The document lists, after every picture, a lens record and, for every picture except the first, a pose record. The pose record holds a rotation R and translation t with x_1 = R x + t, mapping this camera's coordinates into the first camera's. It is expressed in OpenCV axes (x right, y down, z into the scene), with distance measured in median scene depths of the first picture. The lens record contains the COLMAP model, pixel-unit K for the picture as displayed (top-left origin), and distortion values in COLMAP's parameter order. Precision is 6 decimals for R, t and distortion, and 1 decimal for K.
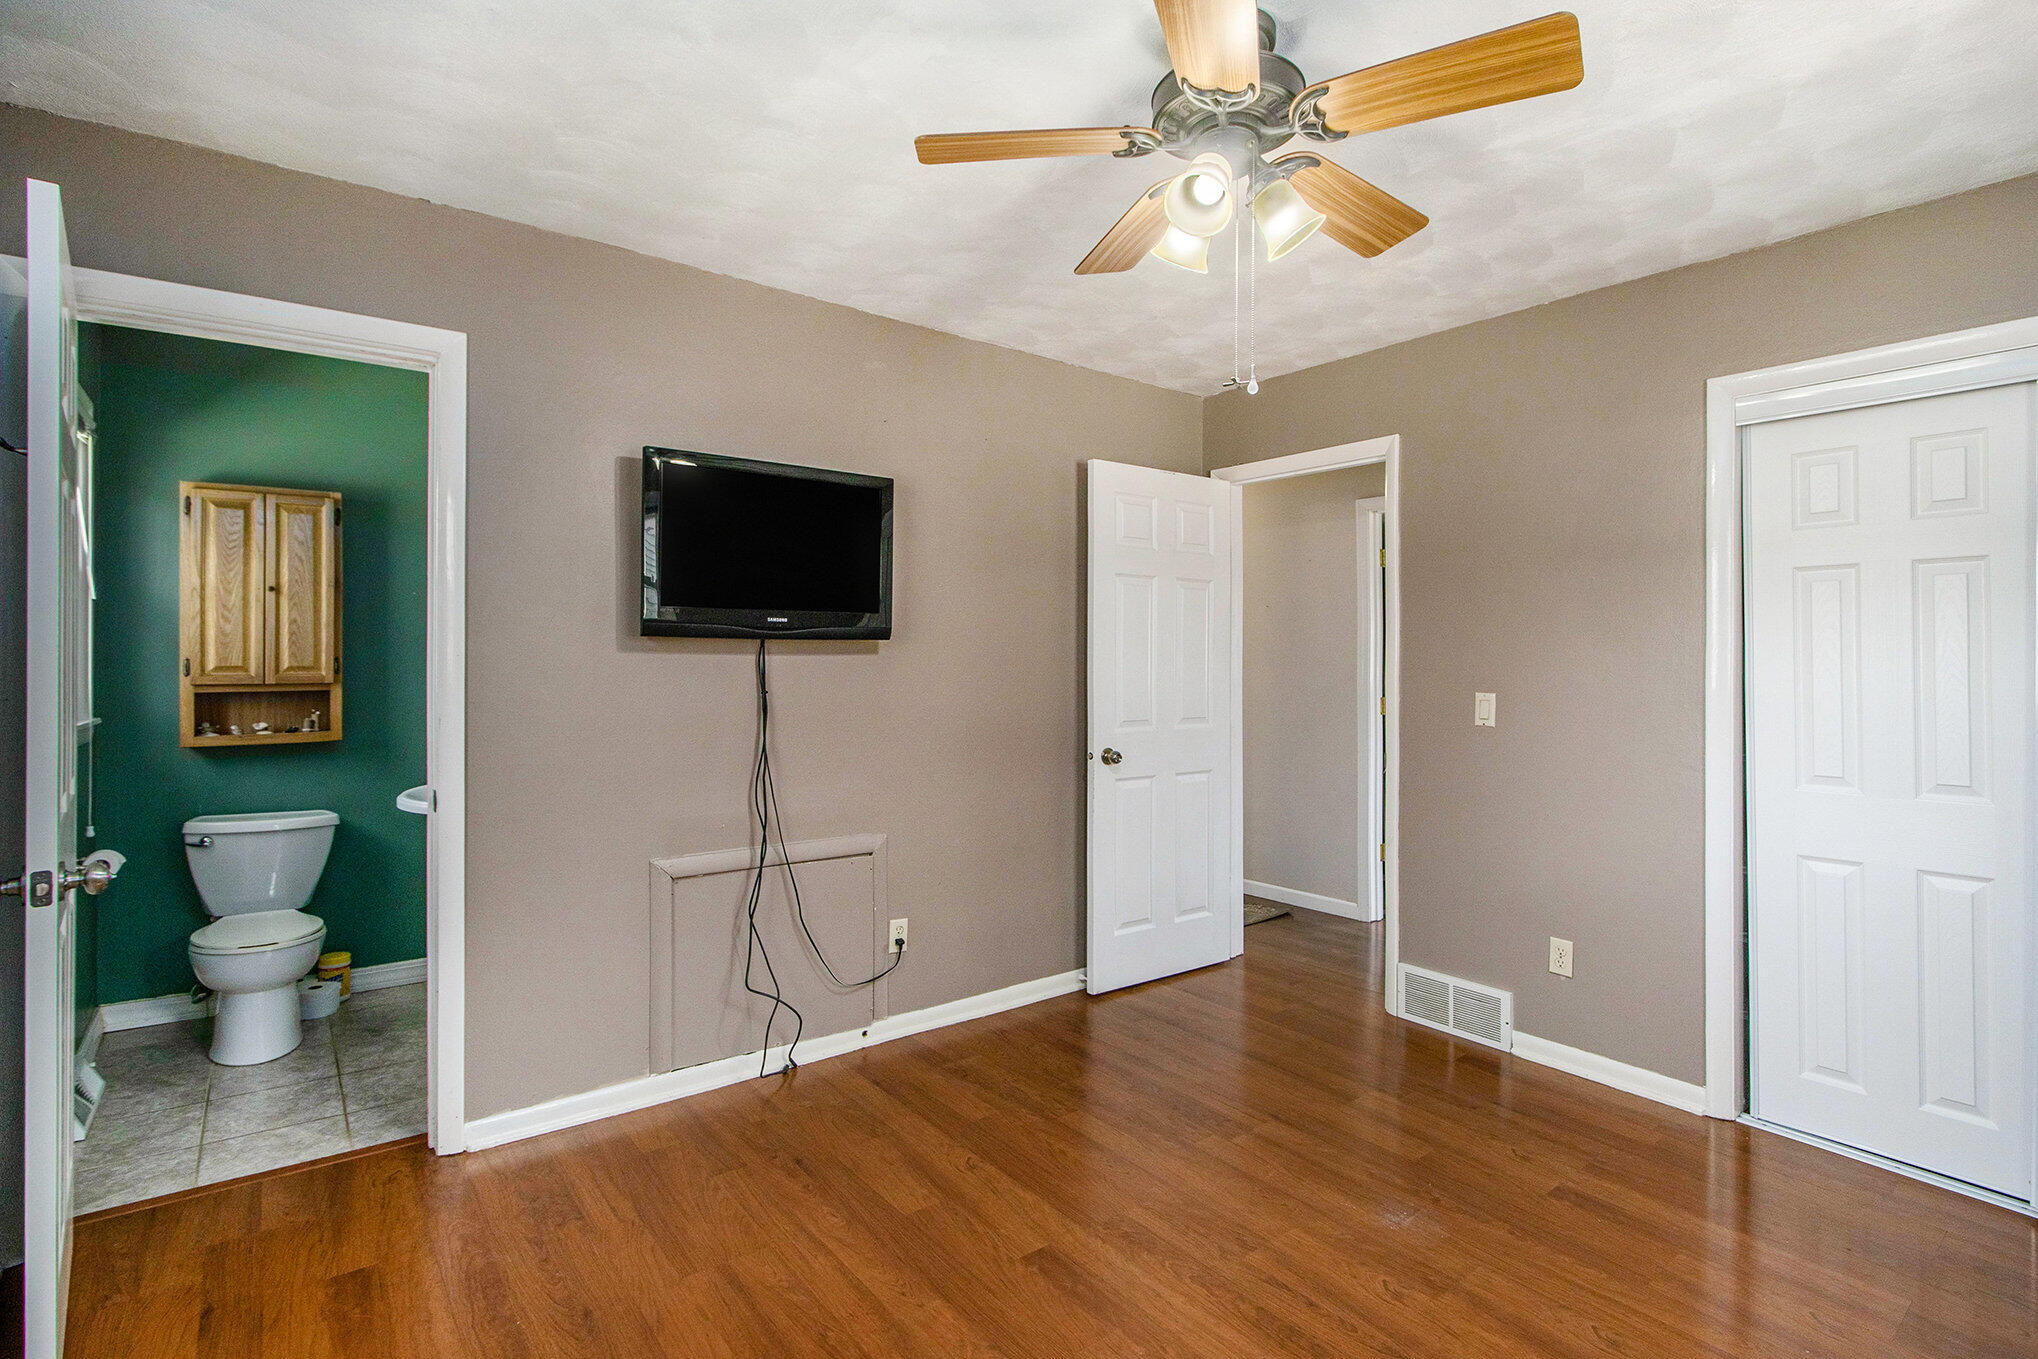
lens RADIAL K [[981.2, 0, 1034.8], [0, 981.2, 658.7], [0, 0, 1]] dist [0.002671, -0.003888]
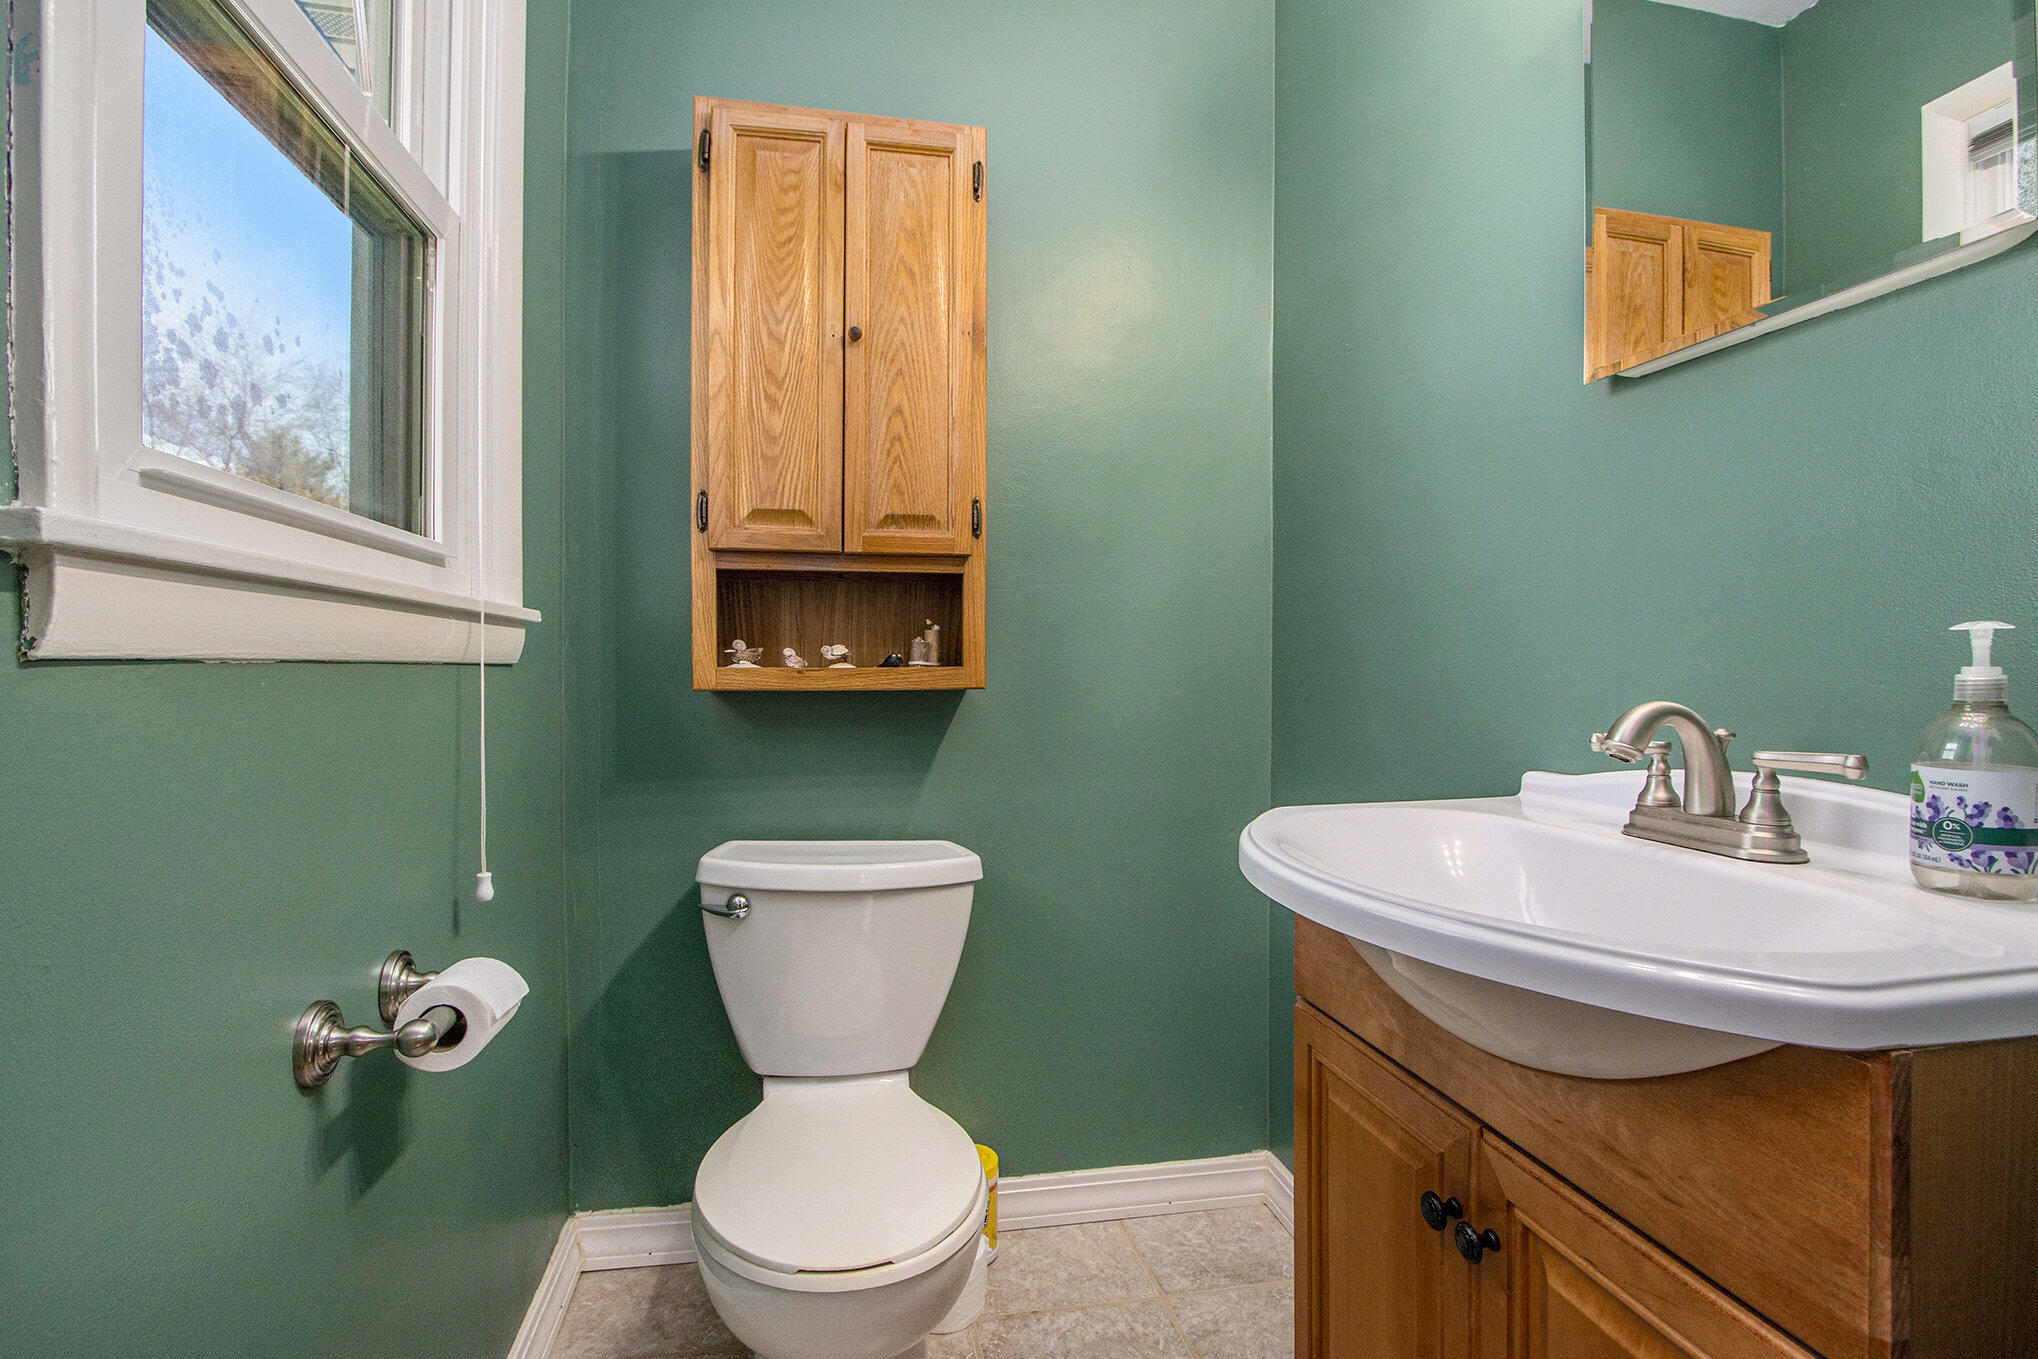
lens RADIAL K [[981.2, 0, 1007.0], [0, 981.2, 677.2], [0, 0, 1]] dist [0.002671, -0.003888]
pose [[0.888903, -0.000900, -0.458095, -0.527435], [0.002745, 0.999991, 0.003361, 0.081783], [0.458087, -0.004246, 0.888897, 0.654152]]
